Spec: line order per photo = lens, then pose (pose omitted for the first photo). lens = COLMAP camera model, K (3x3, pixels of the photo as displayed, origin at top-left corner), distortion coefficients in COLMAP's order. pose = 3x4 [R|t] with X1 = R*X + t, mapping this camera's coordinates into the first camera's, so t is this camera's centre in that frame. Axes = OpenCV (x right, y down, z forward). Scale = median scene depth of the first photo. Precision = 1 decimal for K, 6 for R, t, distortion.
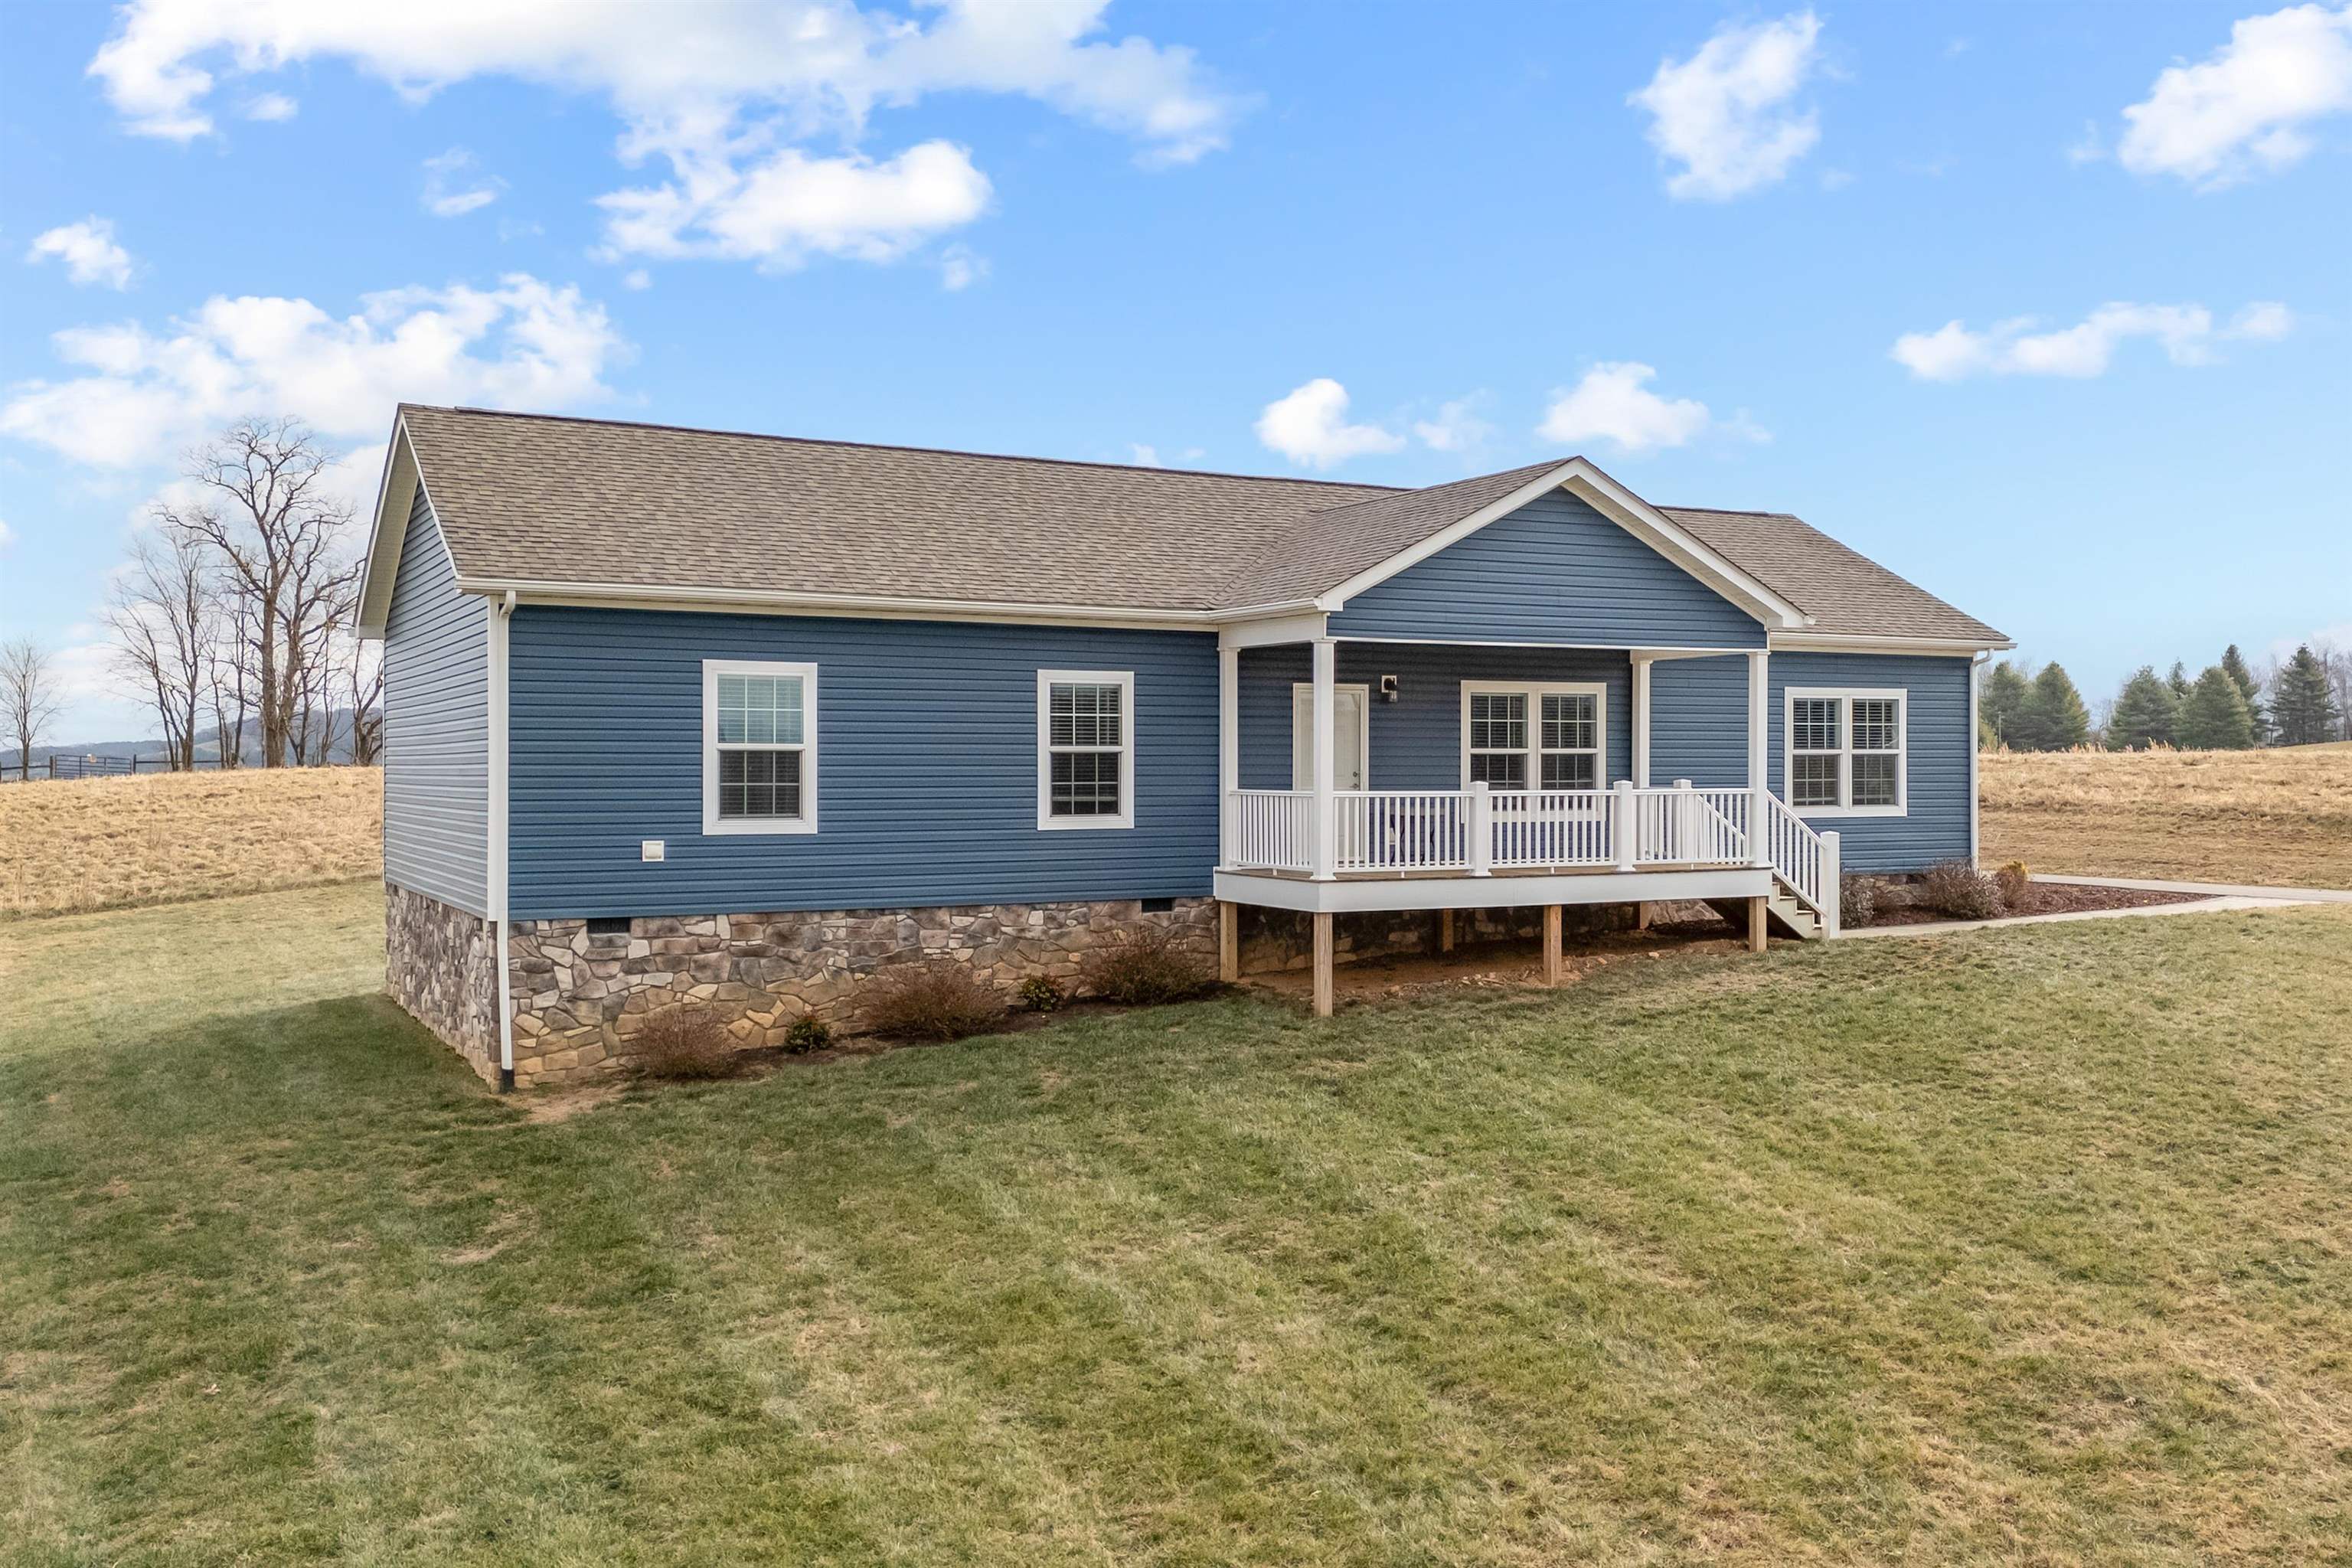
lens RADIAL K [[2113.9, 0, 1321.7], [0, 2113.9, 773.8], [0, 0, 1]] dist [0.096925, -0.095318]
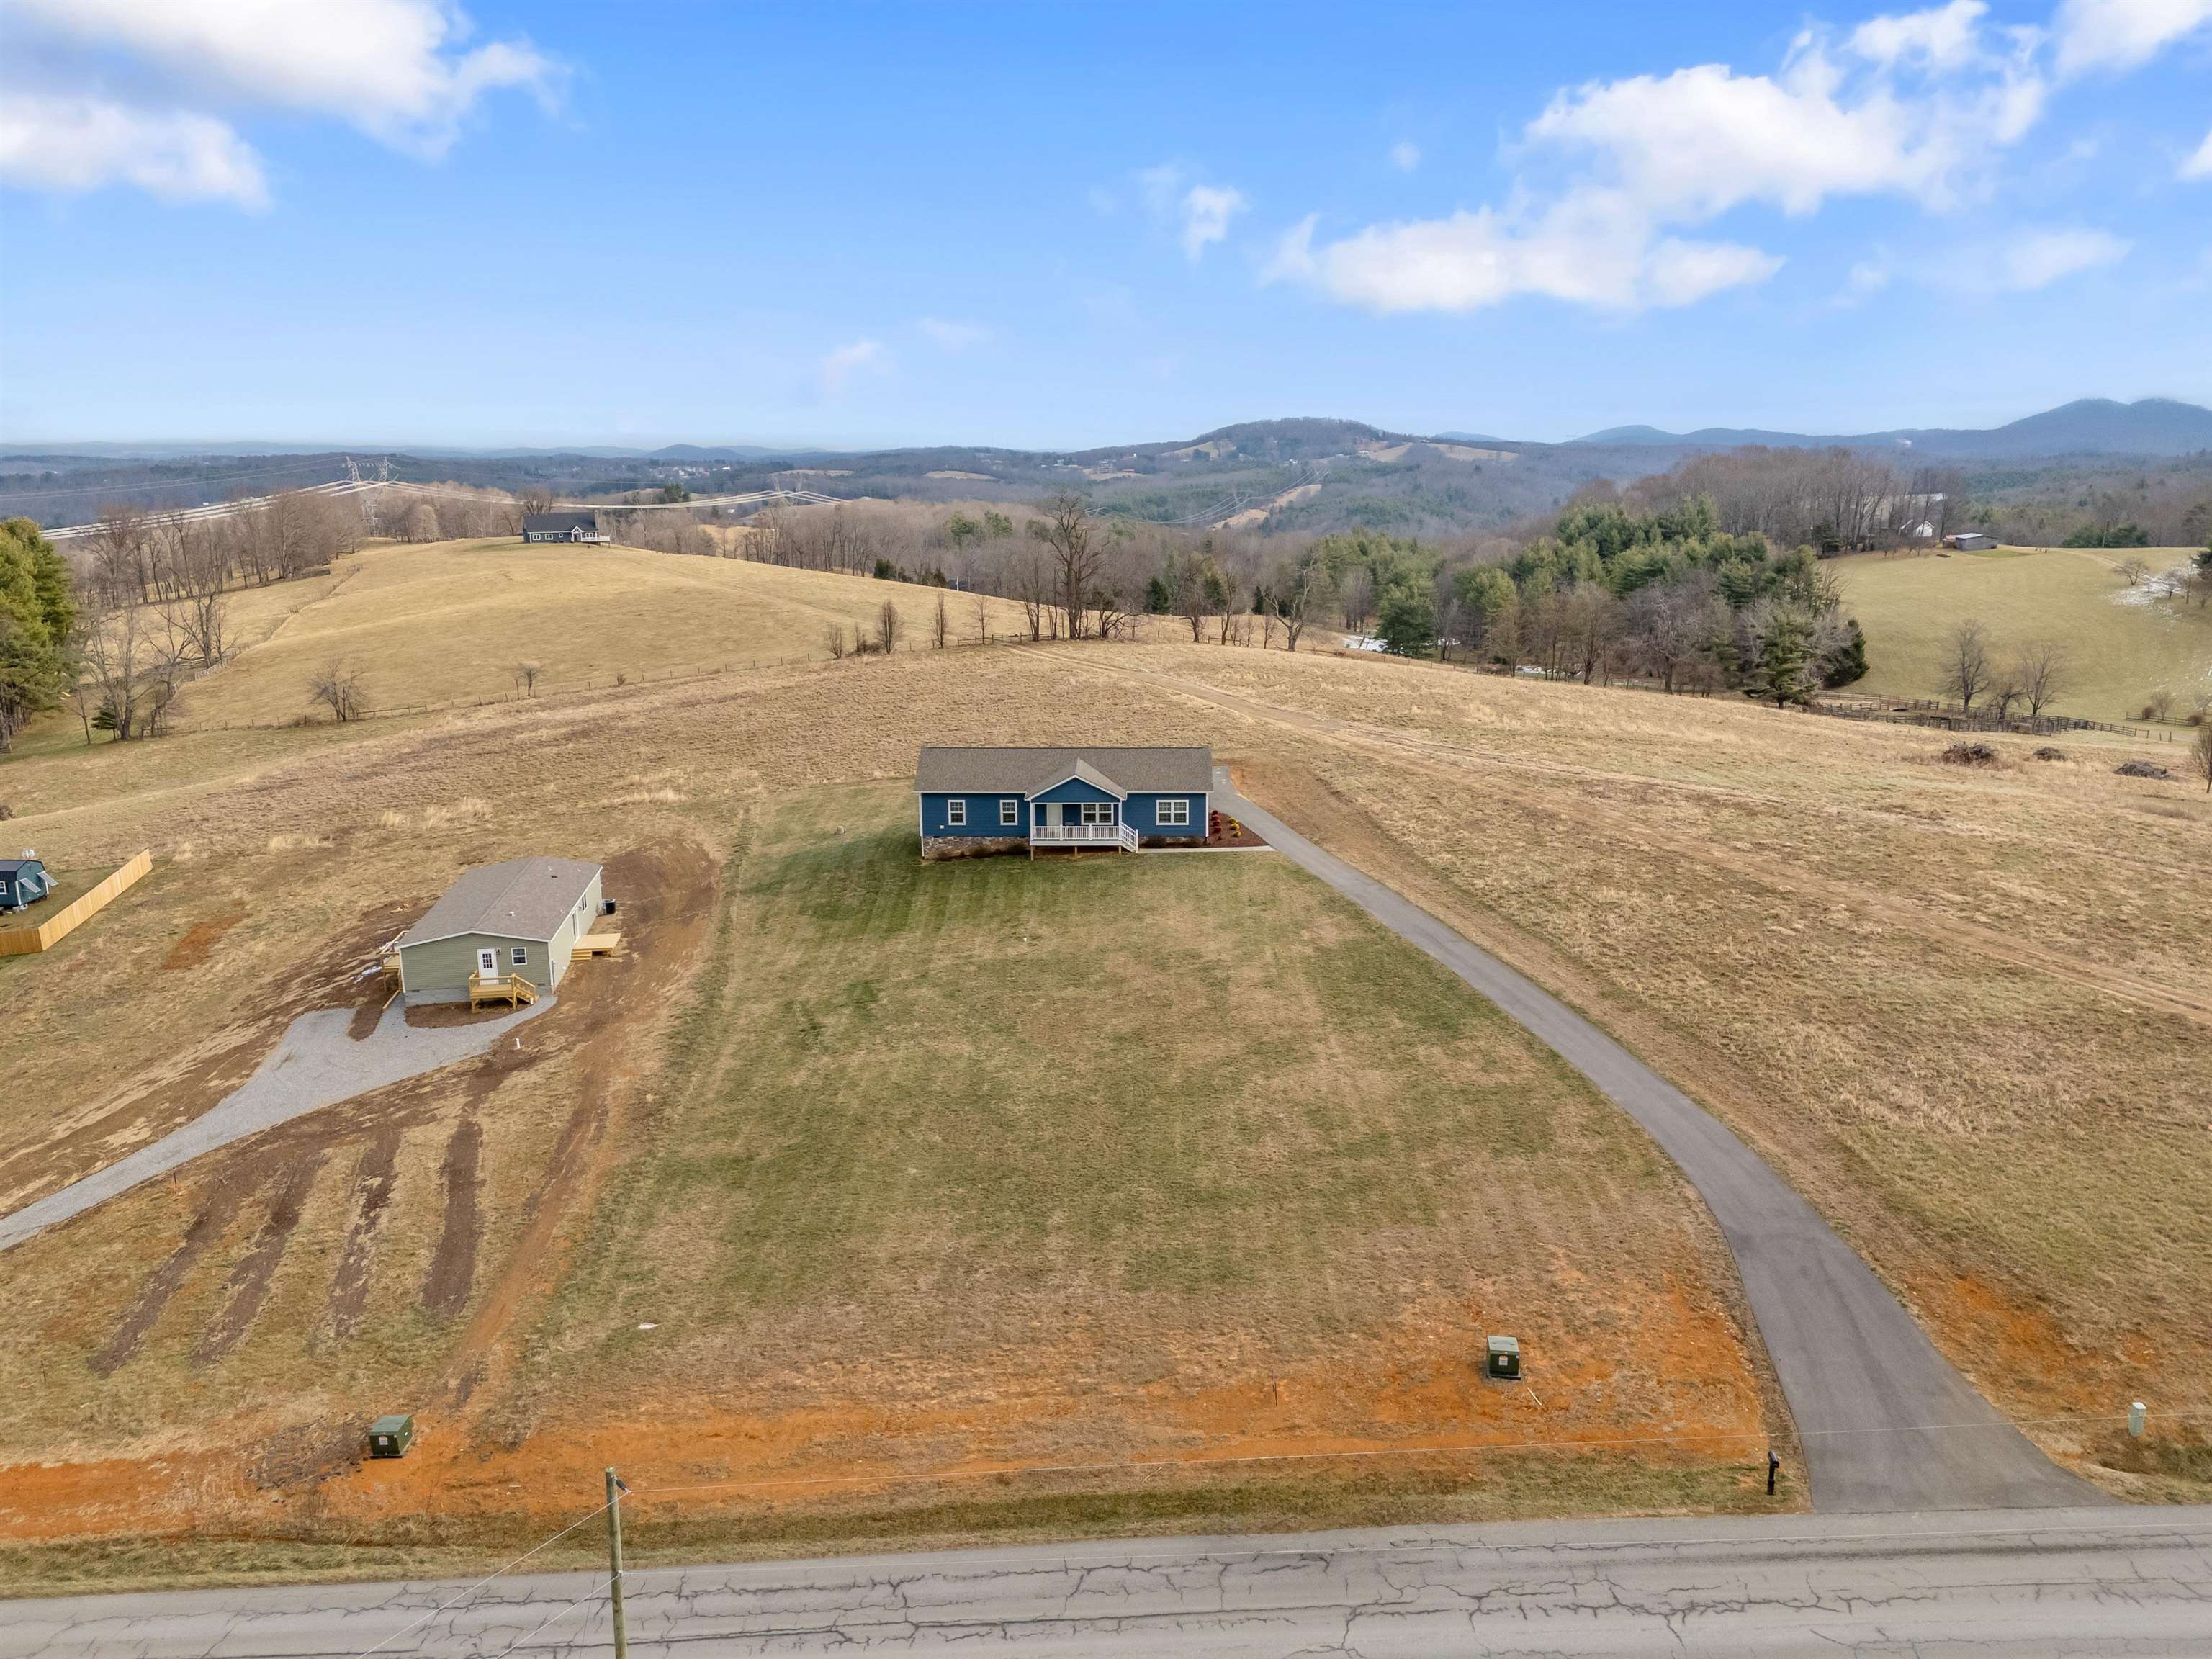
lens RADIAL K [[1611.6, 0, 1111.0], [0, 1611.6, 837.8], [0, 0, 1]] dist [0.080249, -0.071039]
pose [[0.858935, 0.114890, -0.499029, 2.565591], [0.002749, 0.973458, 0.228847, -1.042118], [0.512077, -0.197937, 0.835822, -2.868555]]
